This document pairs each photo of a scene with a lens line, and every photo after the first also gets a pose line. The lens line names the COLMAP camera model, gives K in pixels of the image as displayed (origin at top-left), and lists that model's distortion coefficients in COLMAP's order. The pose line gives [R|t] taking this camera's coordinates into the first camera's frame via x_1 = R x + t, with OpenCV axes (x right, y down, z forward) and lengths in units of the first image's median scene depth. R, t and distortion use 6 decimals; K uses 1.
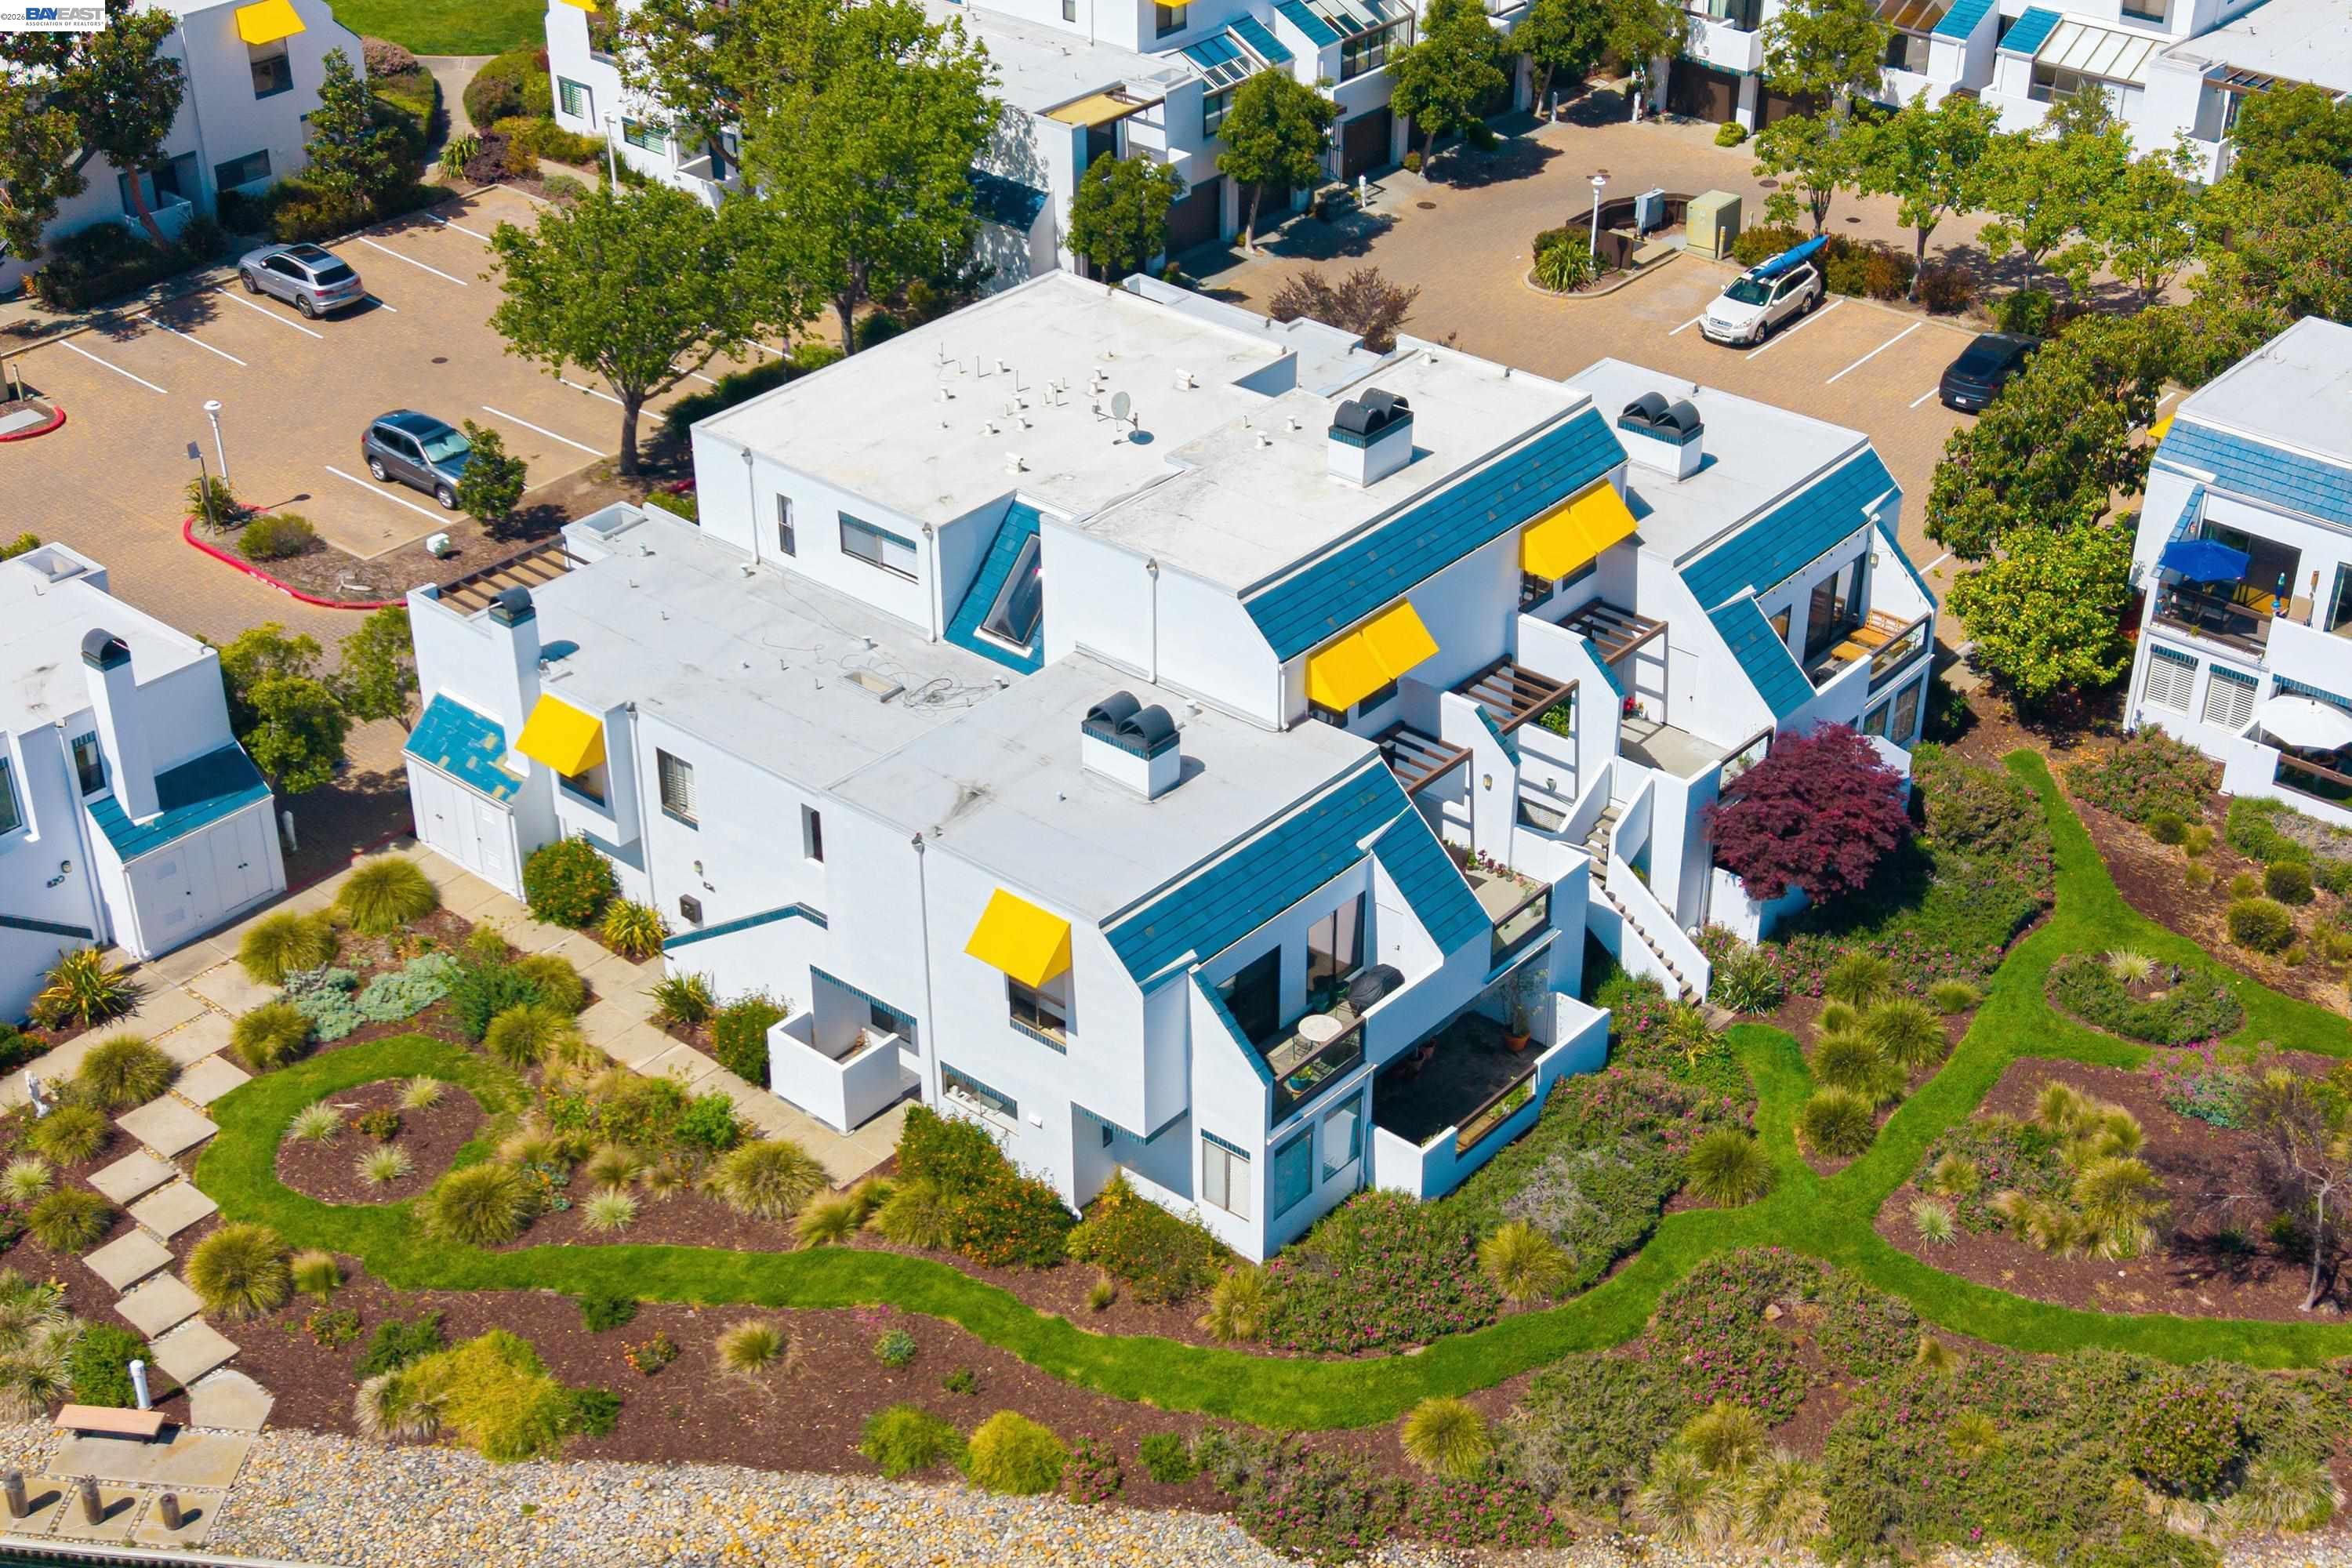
lens RADIAL K [[3063.0, 0, 1173.9], [0, 3063.0, 751.6], [0, 0, 1]] dist [0.190849, -0.667061]
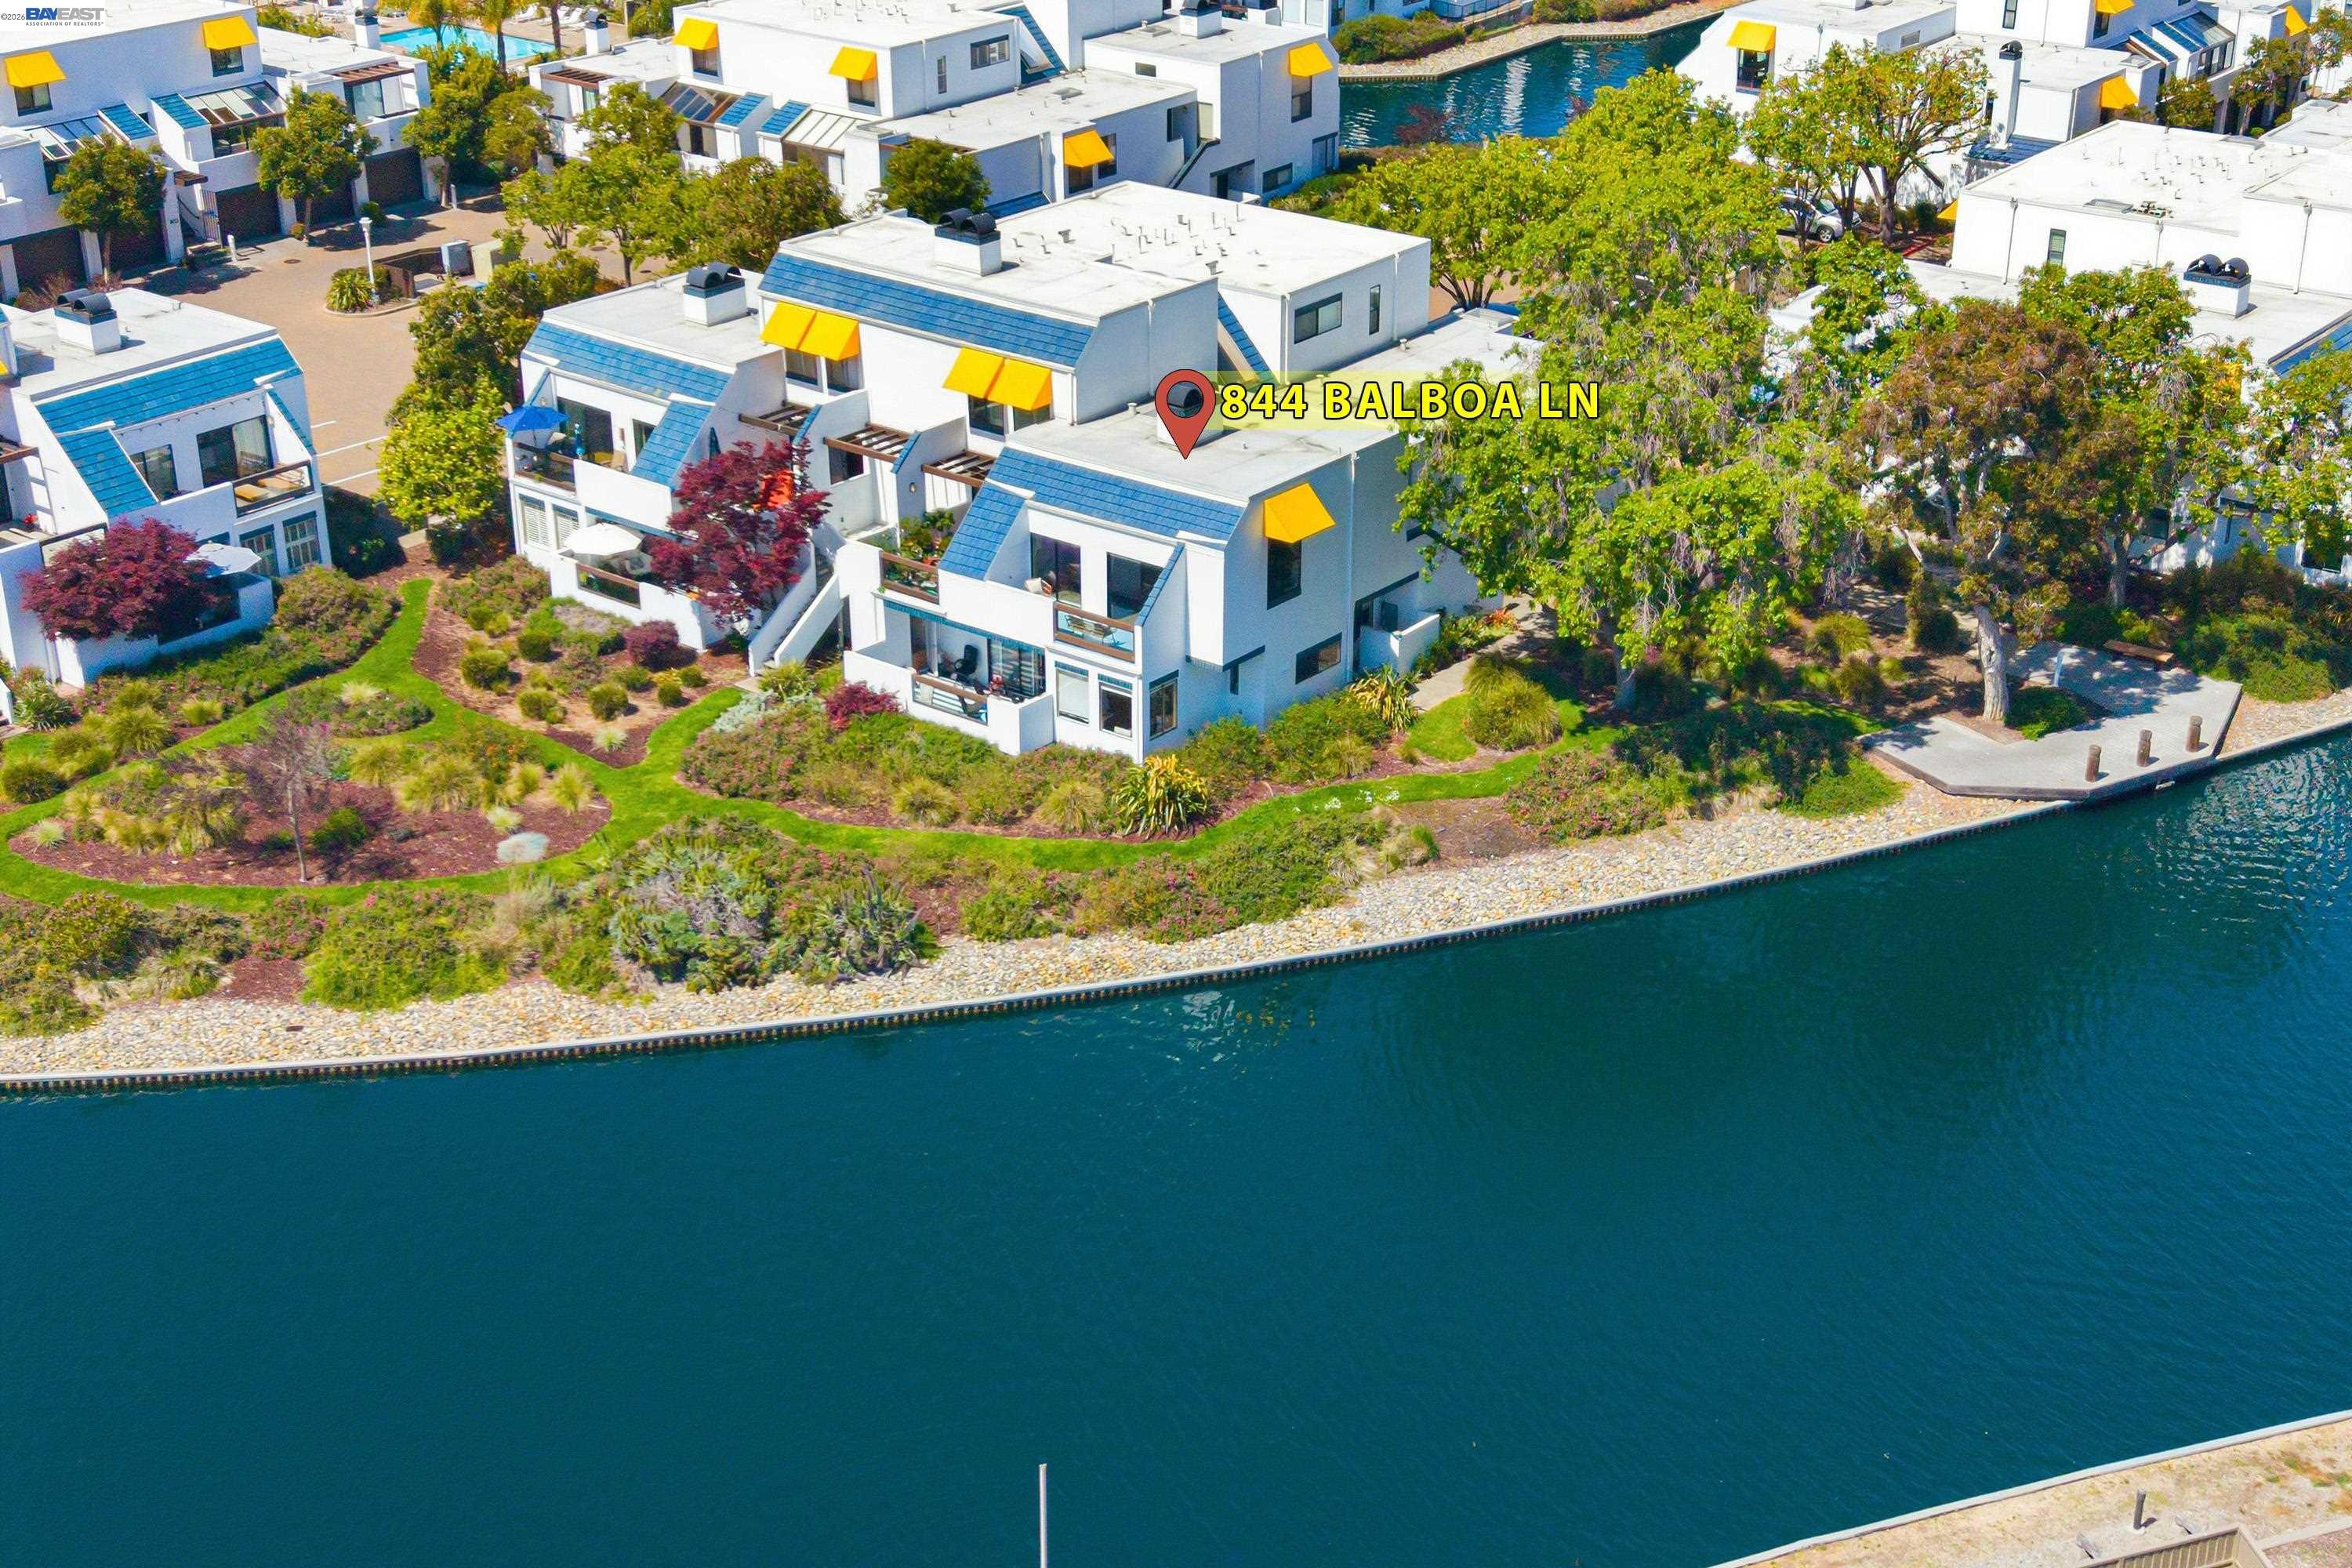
lens RADIAL K [[3063.0, 0, 1173.9], [0, 3063.0, 751.6], [0, 0, 1]] dist [0.190849, -0.667061]
pose [[0.999389, -0.016388, 0.030885, 0.550276], [0.019873, 0.993035, -0.116136, 0.225931], [-0.028767, 0.116679, 0.992753, -0.256865]]
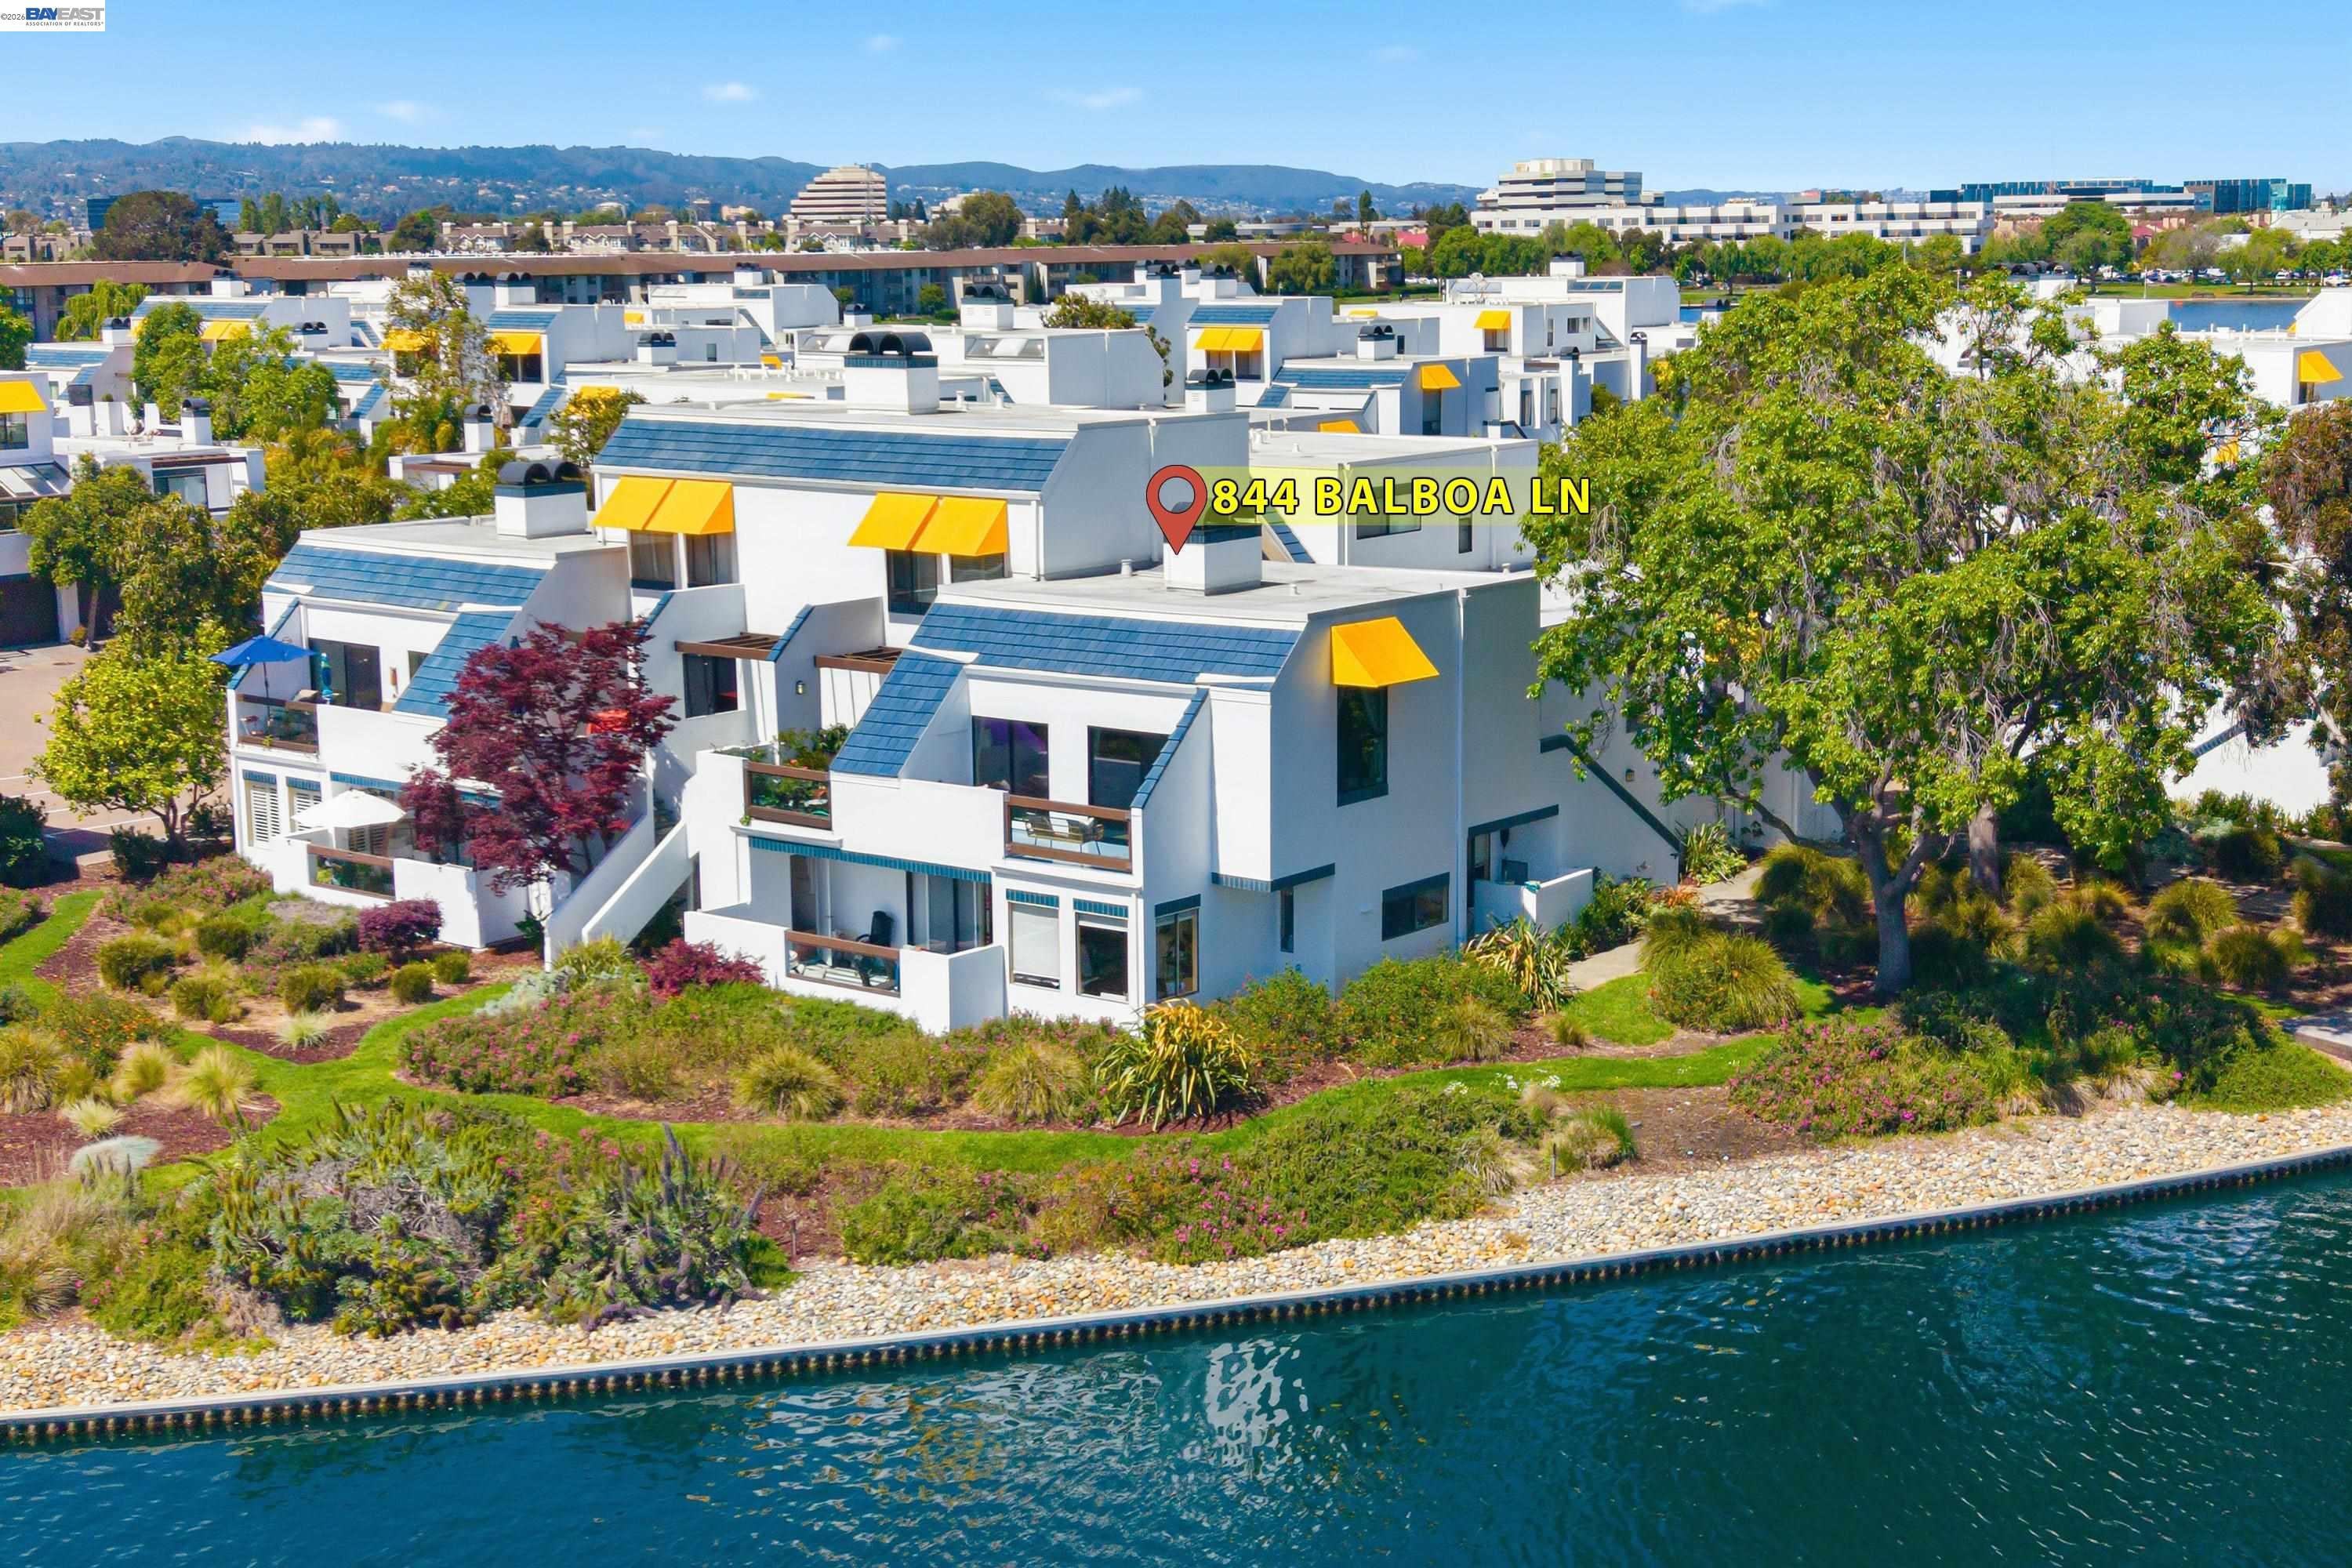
lens RADIAL K [[3063.0, 0, 1173.9], [0, 3063.0, 751.6], [0, 0, 1]] dist [0.190849, -0.667061]
pose [[0.999257, -0.017971, 0.034085, 0.557145], [0.029278, 0.929186, -0.368452, 0.296479], [-0.025050, 0.369176, 0.929022, 0.174971]]
